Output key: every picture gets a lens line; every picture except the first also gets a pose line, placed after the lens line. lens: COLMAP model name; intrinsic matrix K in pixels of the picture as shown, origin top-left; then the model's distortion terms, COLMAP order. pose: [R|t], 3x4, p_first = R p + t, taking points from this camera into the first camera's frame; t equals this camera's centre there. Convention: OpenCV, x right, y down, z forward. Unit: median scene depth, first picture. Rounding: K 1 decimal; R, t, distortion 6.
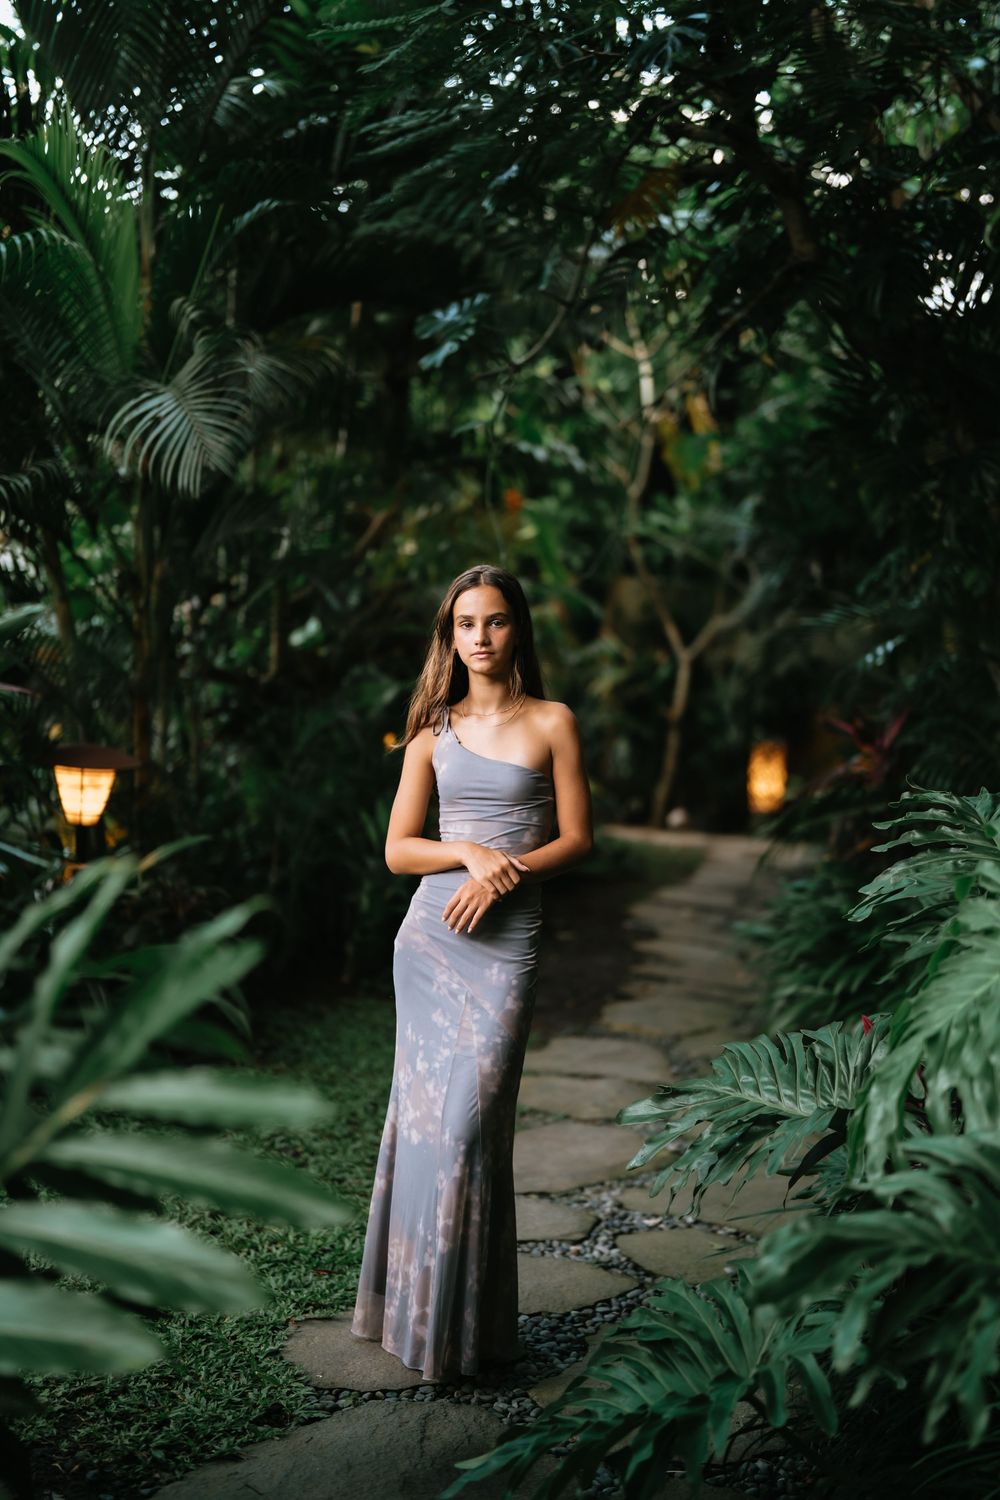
lens RADIAL K [[2214.9, 0, 496.9], [0, 2214.9, 792.4], [0, 0, 1]] dist [-0.197196, 1.150693]
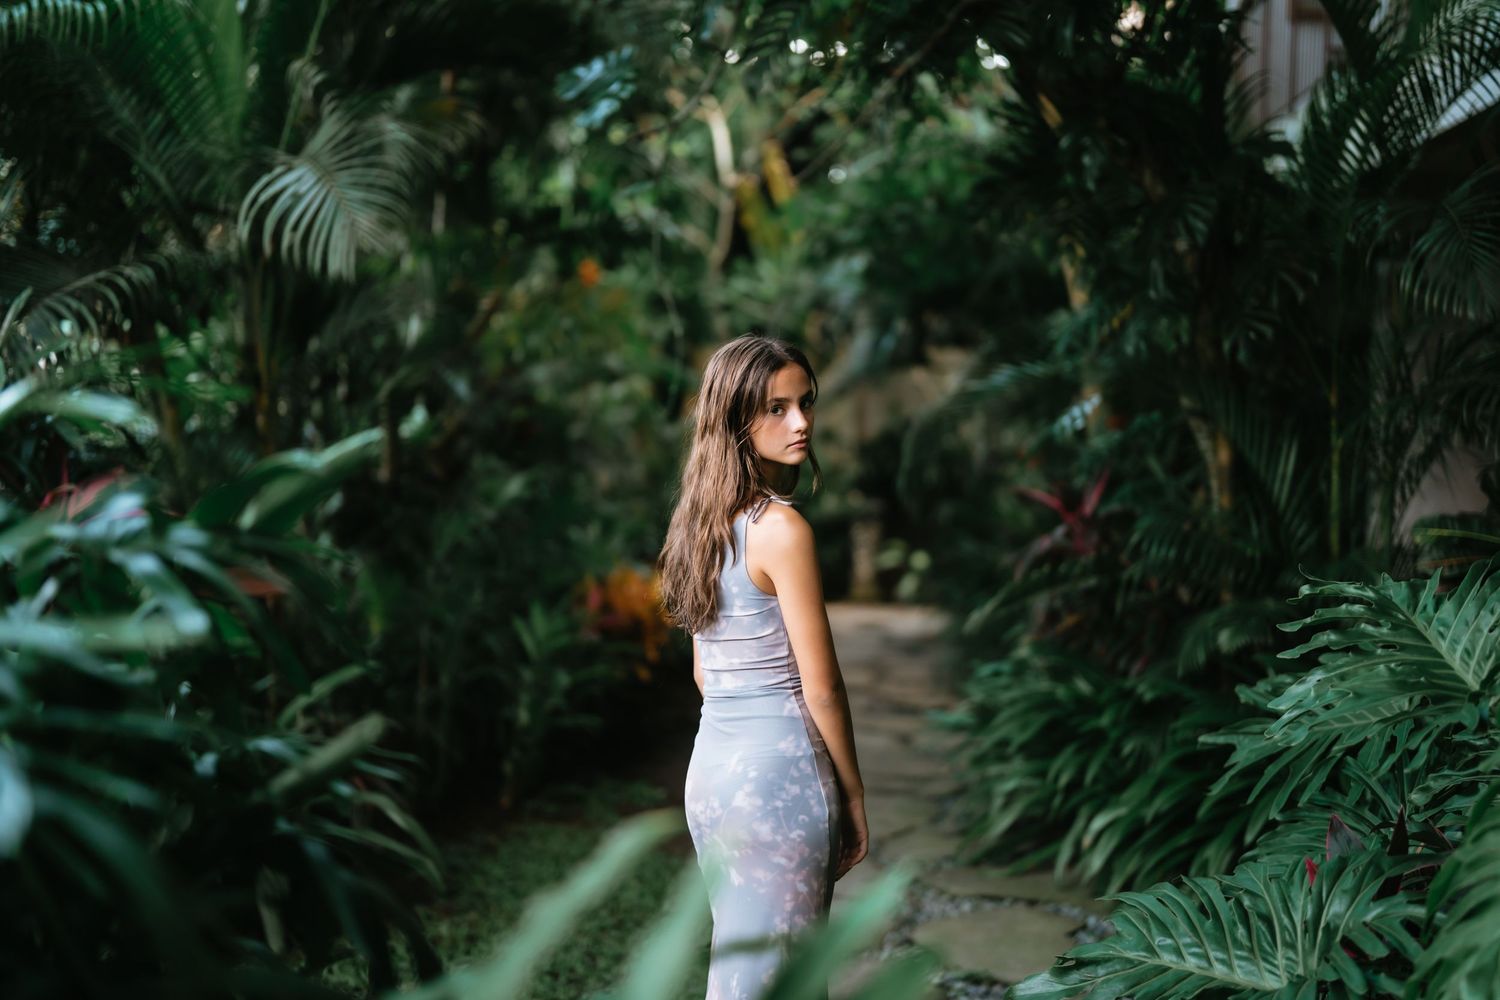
lens RADIAL K [[2147.4, 0, 750.0], [0, 2147.4, 500.0], [0, 0, 1]] dist [-0.157041, 1.070957]
pose [[0.991112, -0.058610, 0.119422, -0.076695], [0.061522, 0.997888, -0.020838, -0.017832], [-0.117948, 0.028000, 0.992625, 0.122759]]
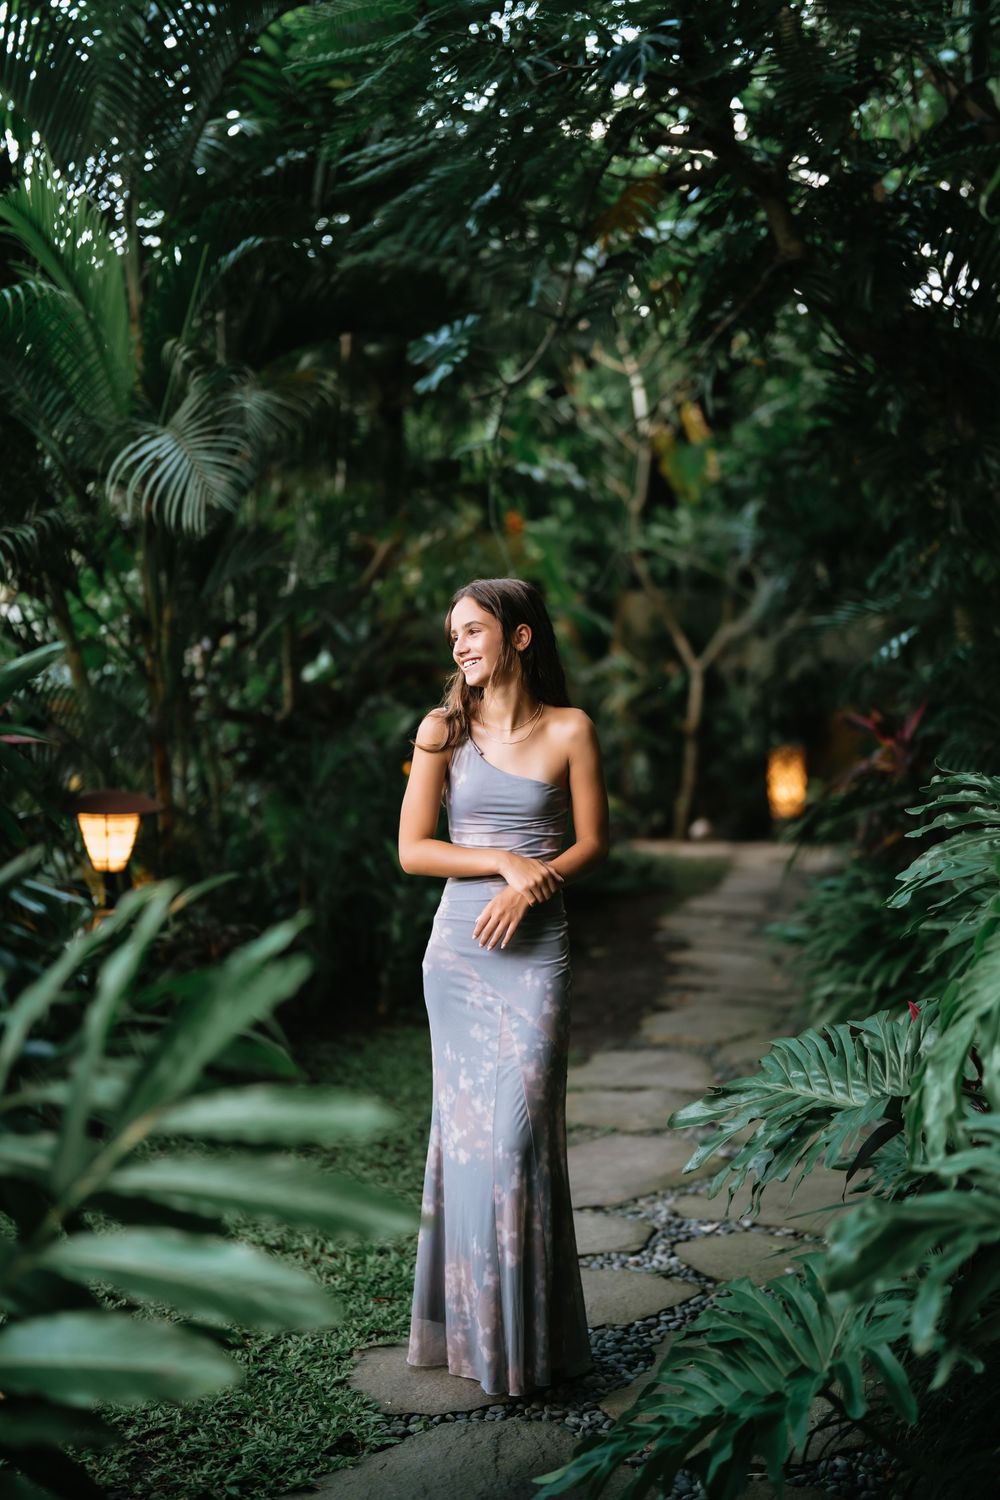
lens RADIAL K [[2214.9, 0, 496.9], [0, 2214.9, 792.4], [0, 0, 1]] dist [-0.197196, 1.150693]
pose [[0.997613, -0.068704, -0.006993, -0.003510], [0.068605, 0.997552, -0.013535, 0.004407], [0.007906, 0.013022, 0.999884, 0.002339]]
